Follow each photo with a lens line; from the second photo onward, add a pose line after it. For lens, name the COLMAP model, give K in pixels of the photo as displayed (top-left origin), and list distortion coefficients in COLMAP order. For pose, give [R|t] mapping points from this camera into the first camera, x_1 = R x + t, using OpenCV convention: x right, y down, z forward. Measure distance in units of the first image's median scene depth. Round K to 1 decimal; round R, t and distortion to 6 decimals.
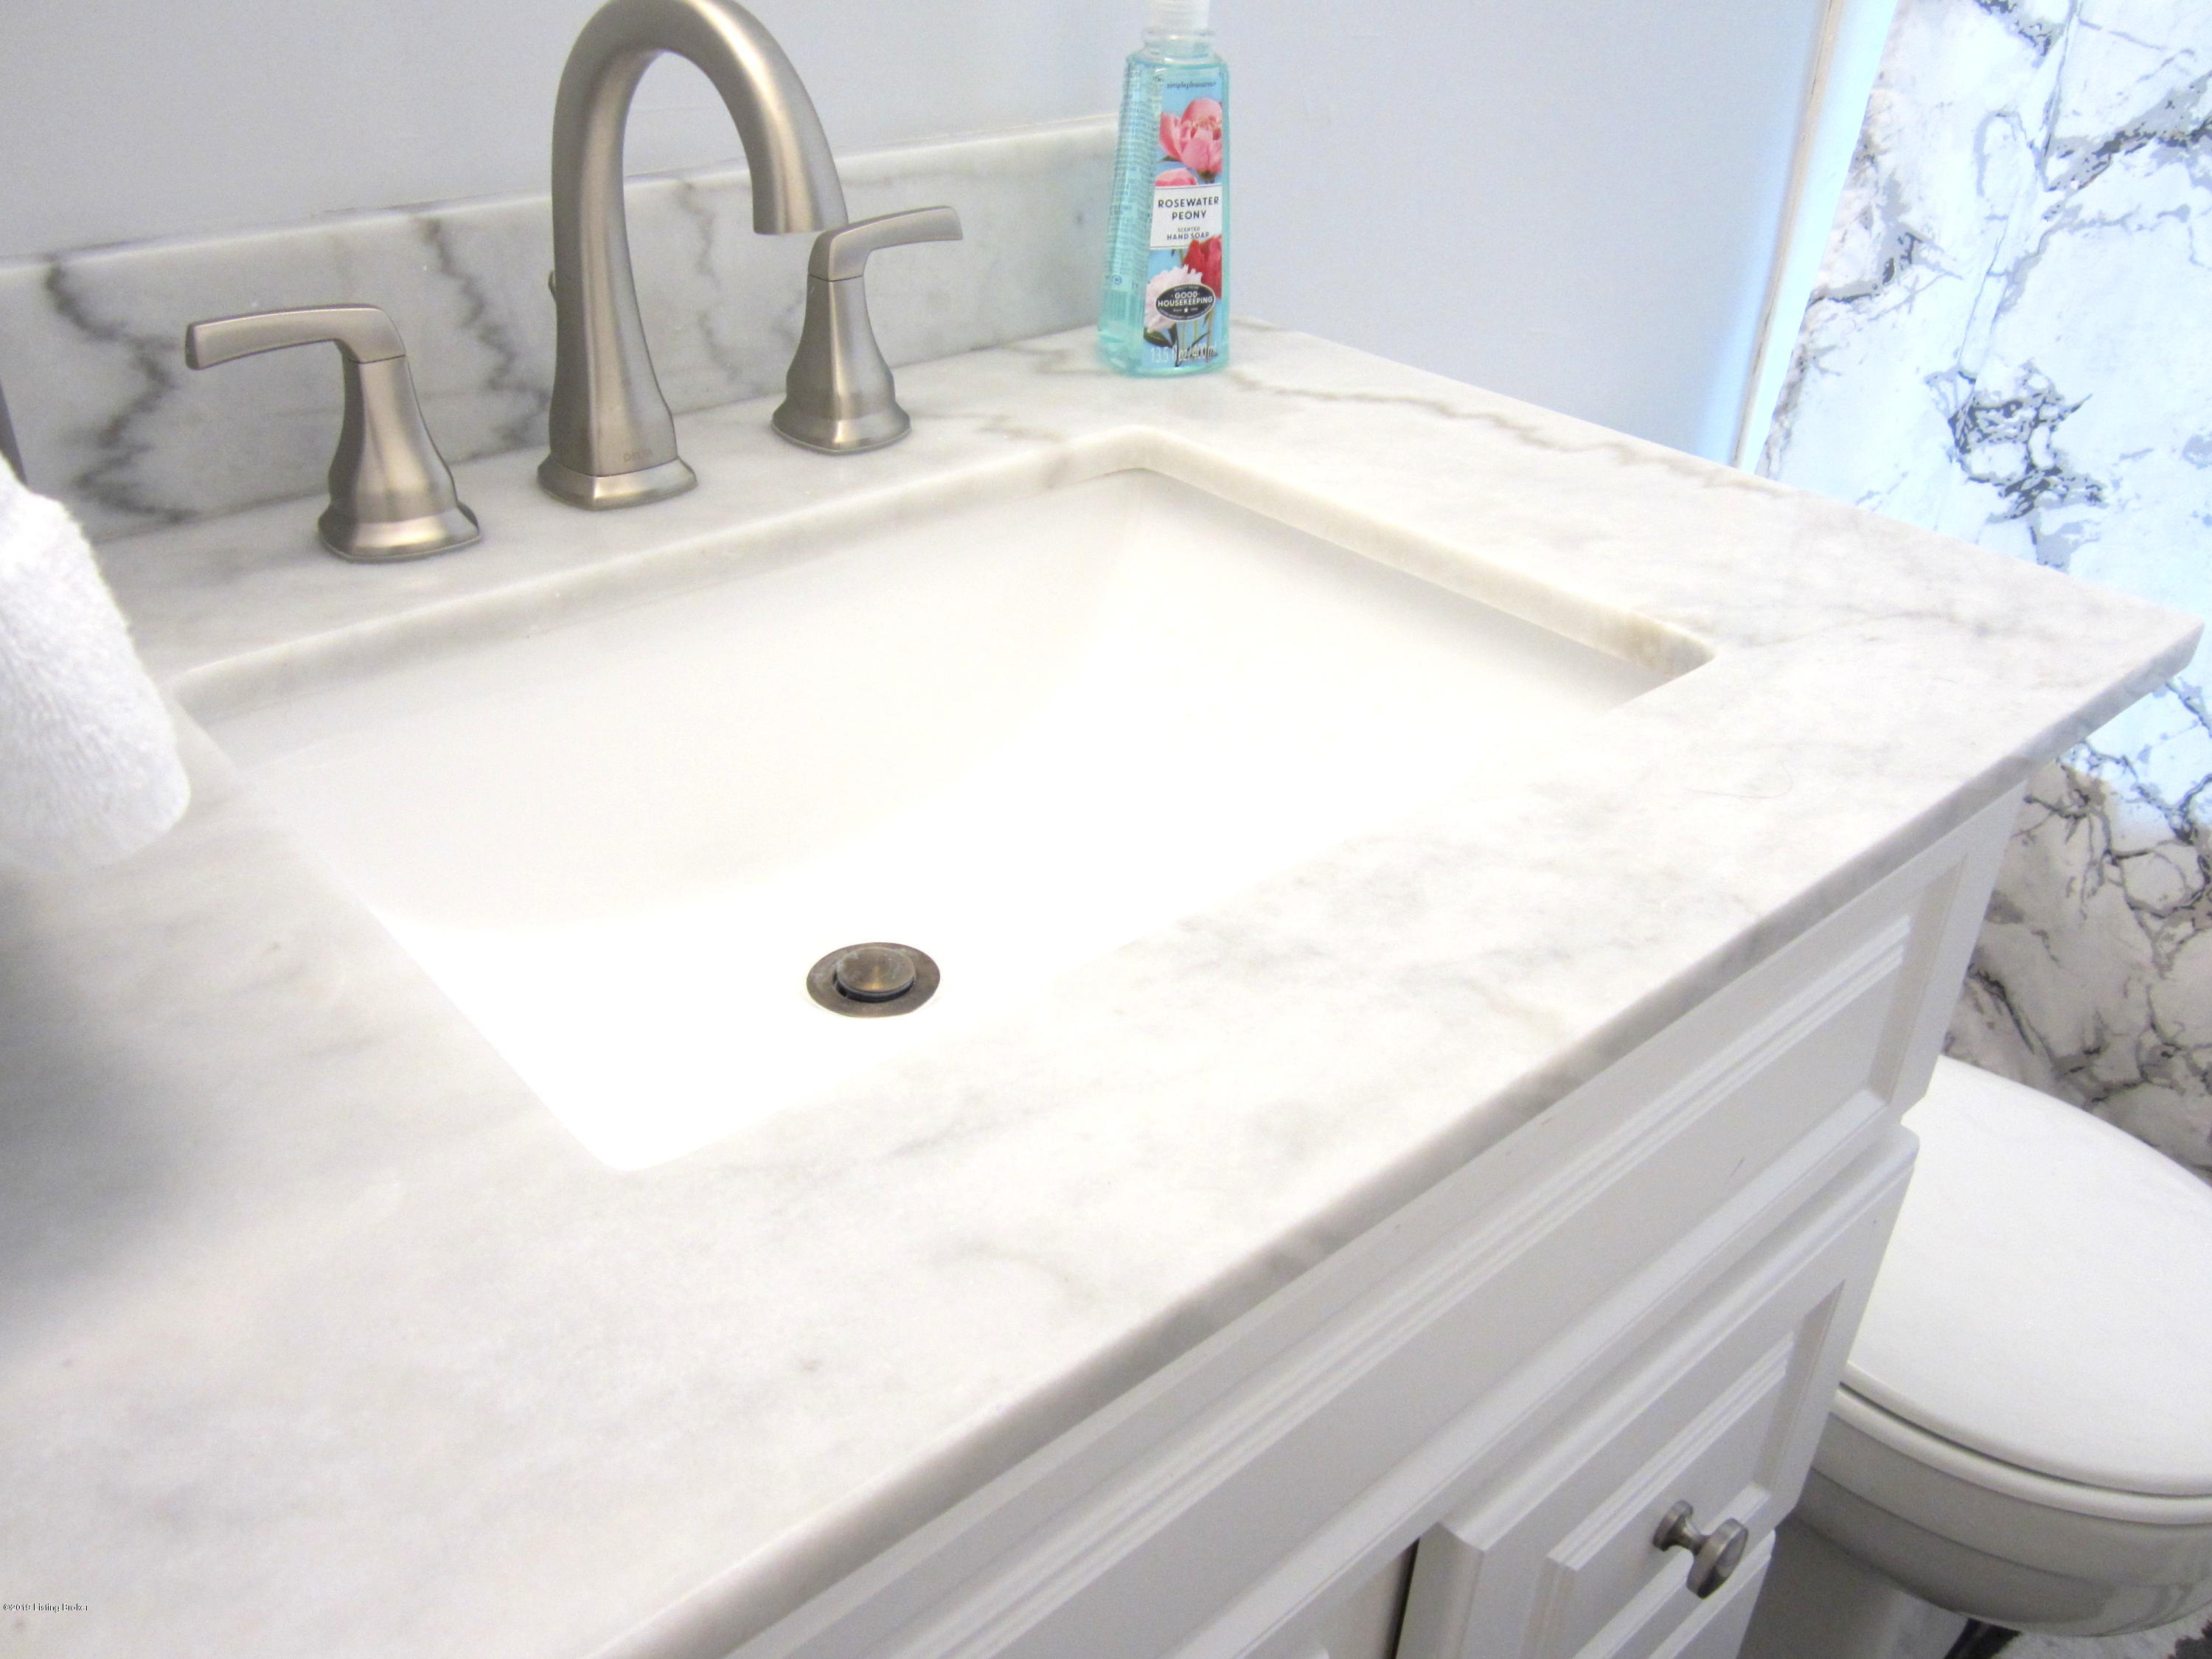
lens RADIAL K [[1832.1, 0, 1105.9], [0, 1832.1, 825.9], [0, 0, 1]] dist [-0.046711, 0.019214]
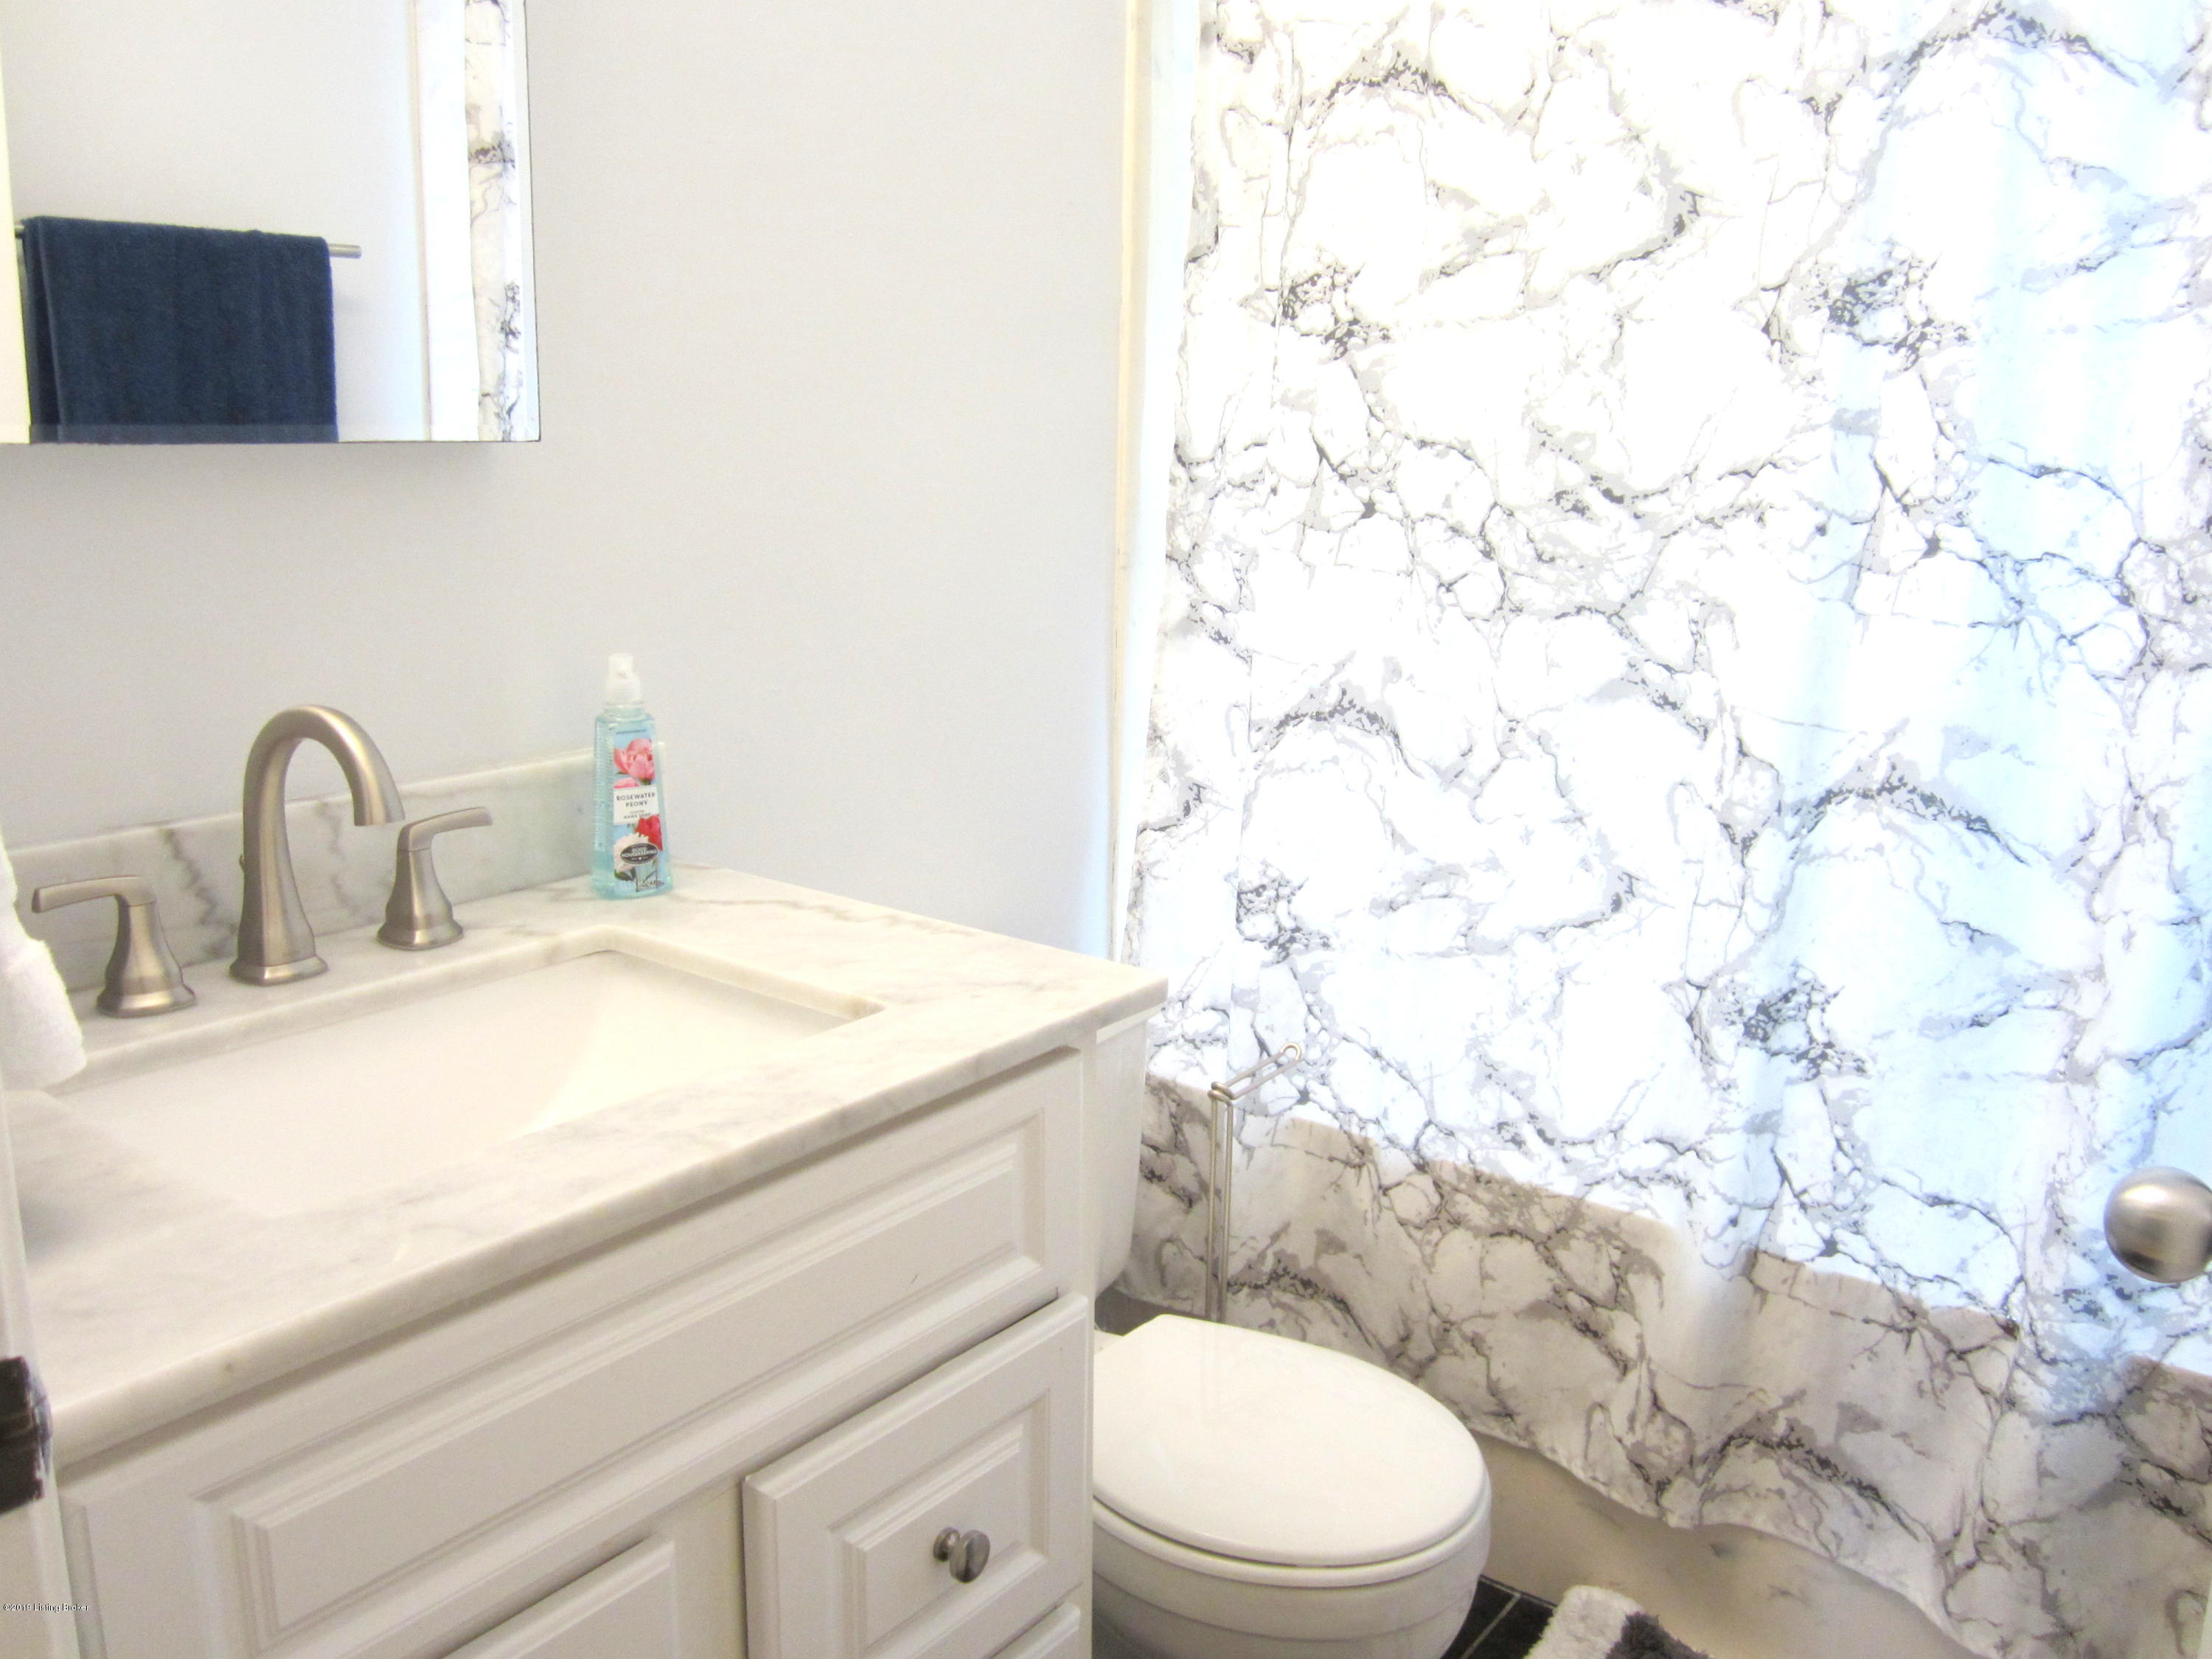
lens RADIAL K [[1832.1, 0, 1106.1], [0, 1832.1, 831.0], [0, 0, 1]] dist [-0.046711, 0.019214]
pose [[0.982979, -0.059968, 0.173654, 0.178468], [0.109212, 0.950818, -0.289858, 0.227981], [-0.147731, 0.303890, 0.941184, -0.652029]]
